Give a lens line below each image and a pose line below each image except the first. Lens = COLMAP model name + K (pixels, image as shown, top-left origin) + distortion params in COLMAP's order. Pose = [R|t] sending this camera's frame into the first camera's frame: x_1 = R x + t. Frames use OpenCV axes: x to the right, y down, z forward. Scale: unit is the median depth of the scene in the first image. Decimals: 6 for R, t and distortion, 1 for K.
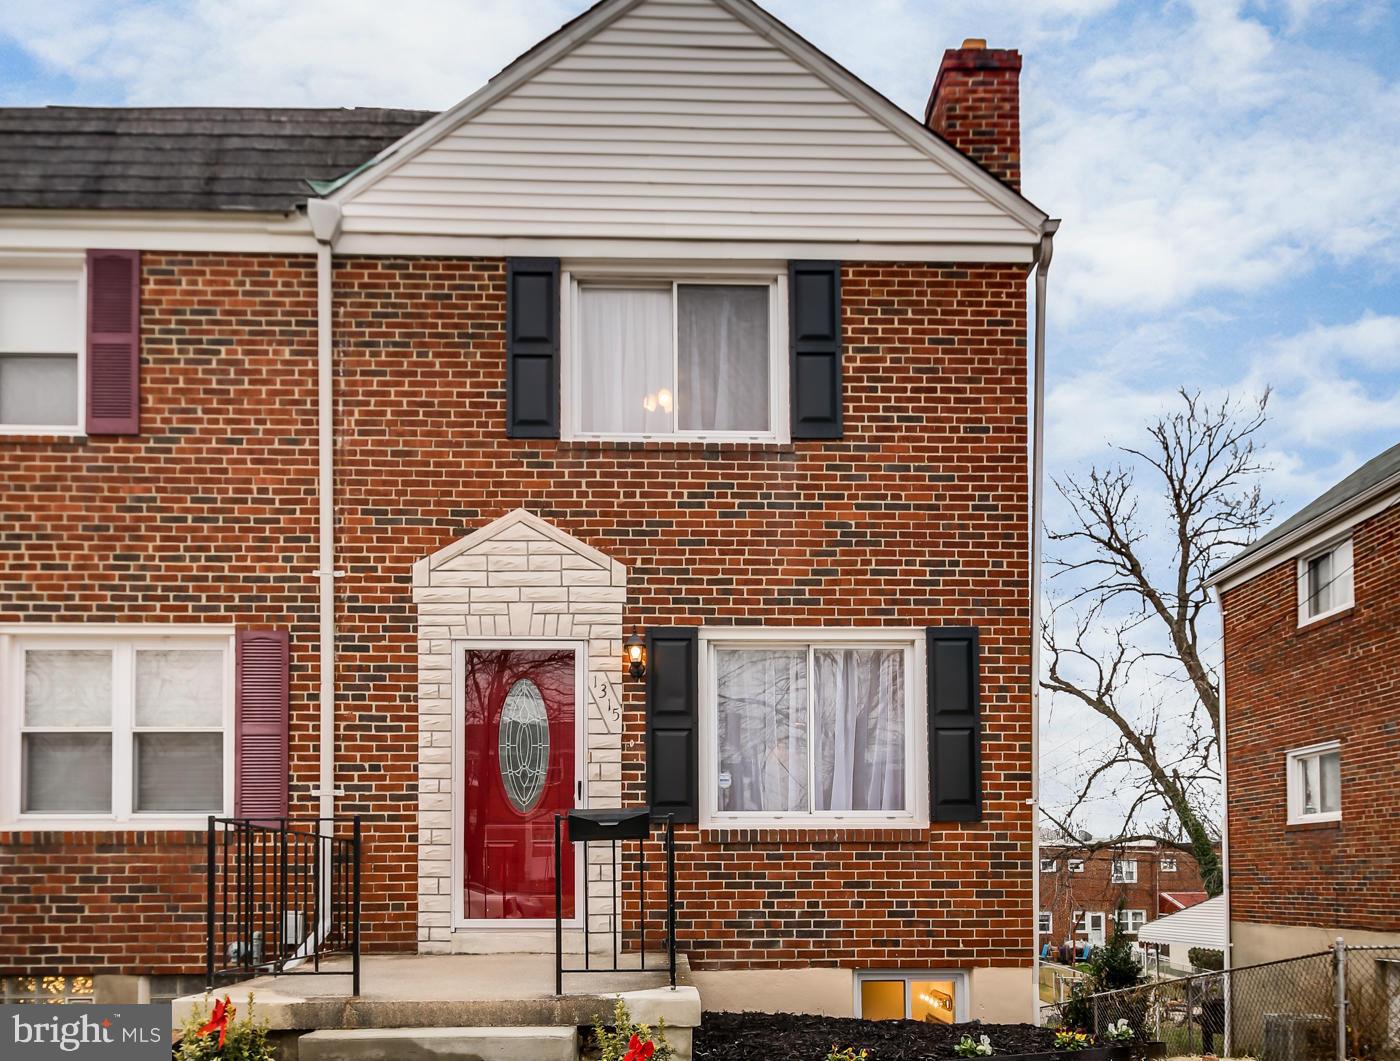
lens RADIAL K [[981.8, 0, 695.1], [0, 981.8, 588.3], [0, 0, 1]] dist [-0.000549, -0.002681]
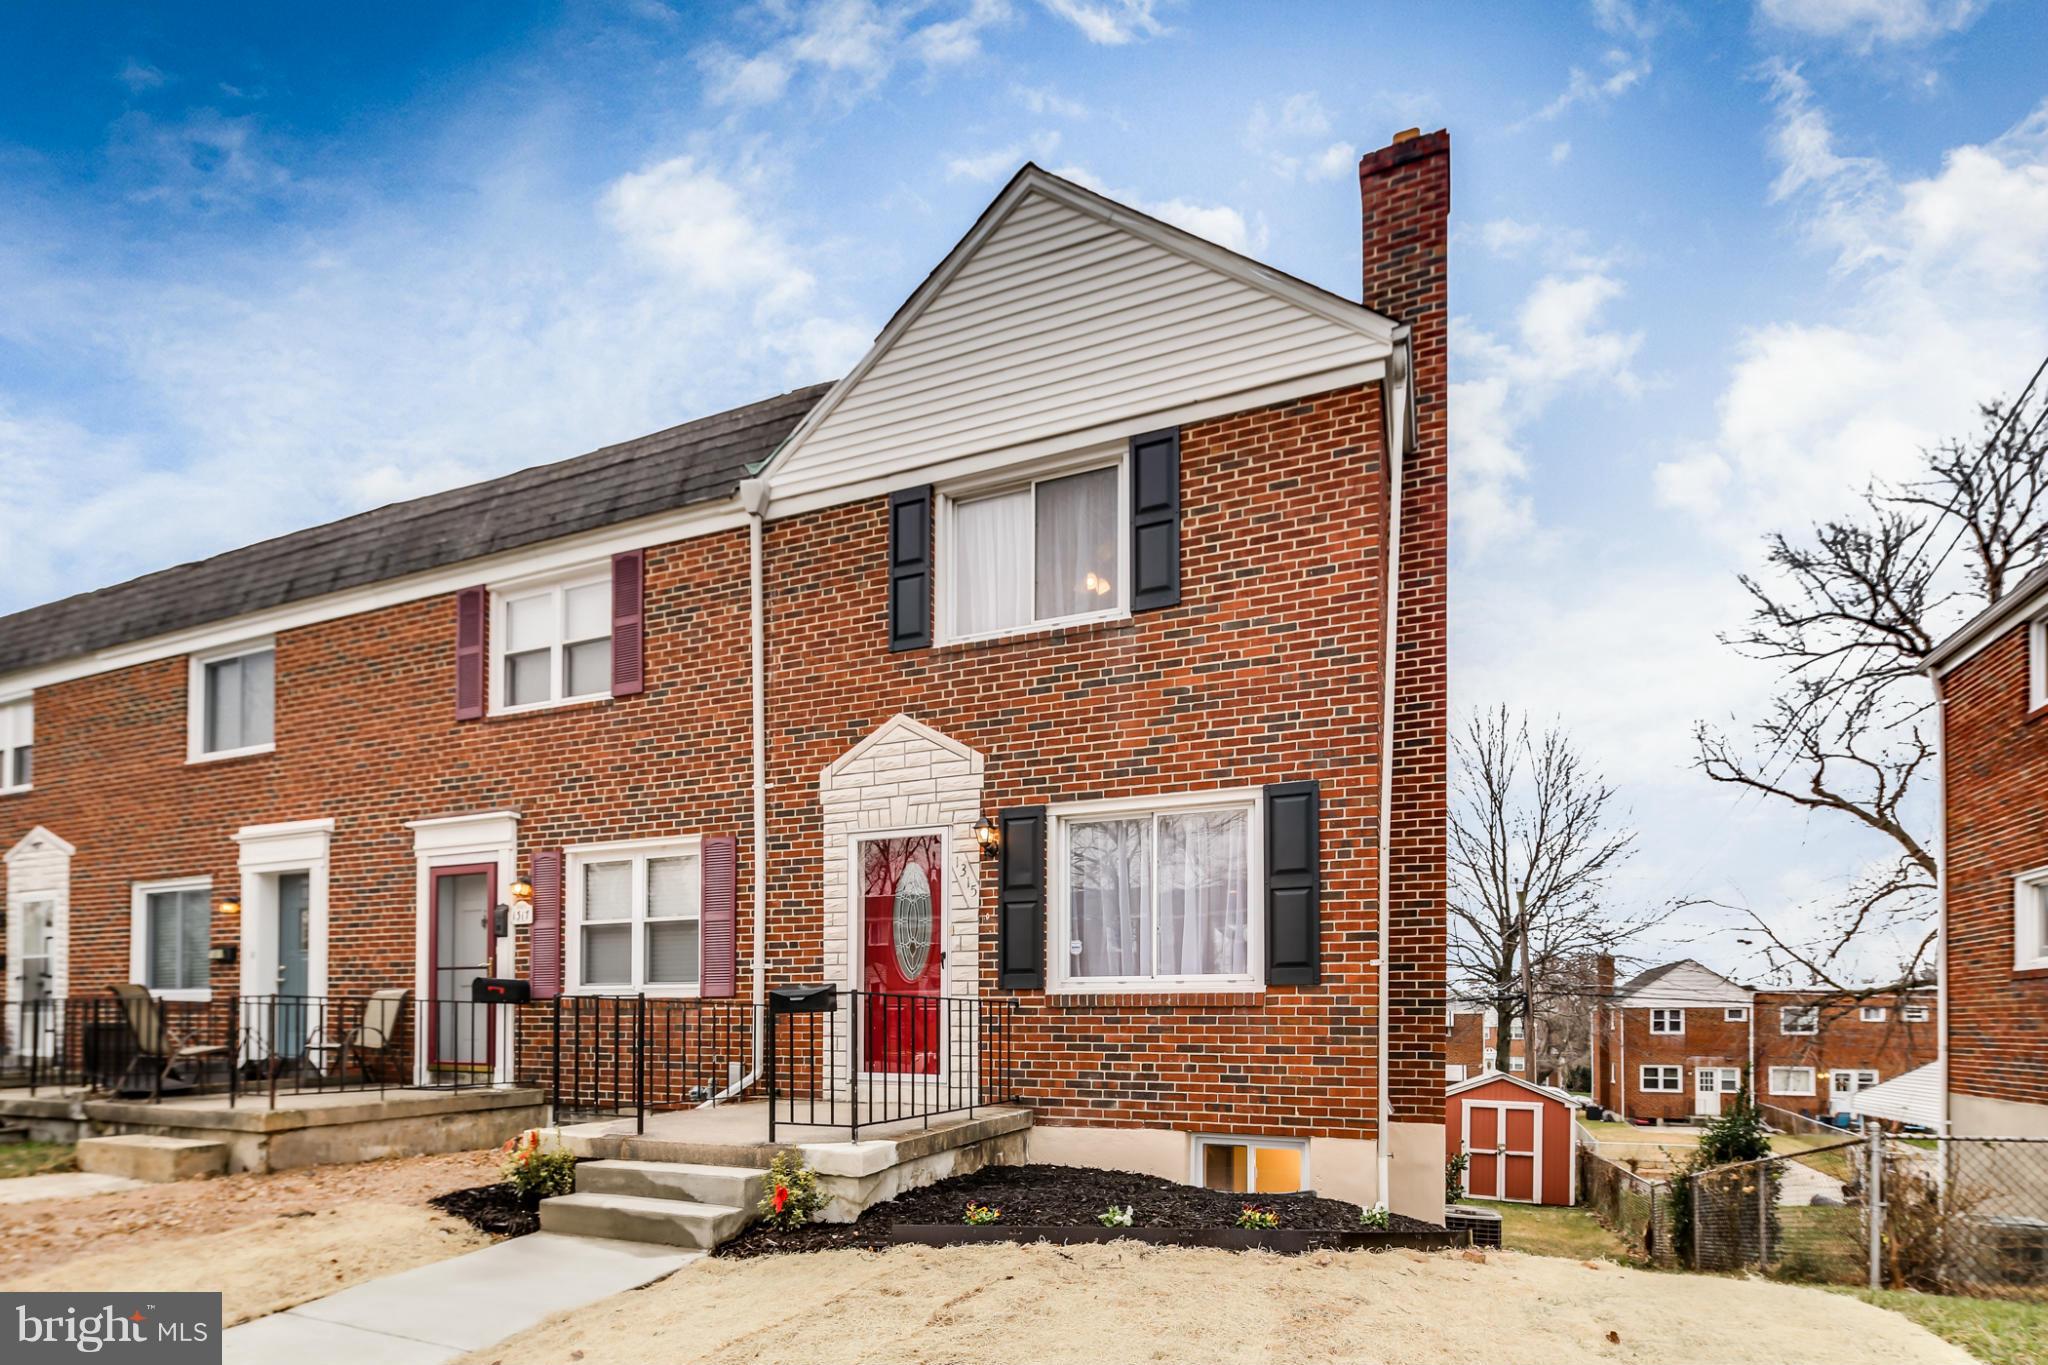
lens RADIAL K [[939.8, 0, 1034.7], [0, 939.8, 755.5], [0, 0, 1]] dist [-0.002019, -0.000253]
pose [[0.916395, -0.103340, -0.386705, 0.394195], [0.107223, 0.994168, -0.011582, -0.003383], [0.385646, -0.030850, 0.922131, 0.052790]]
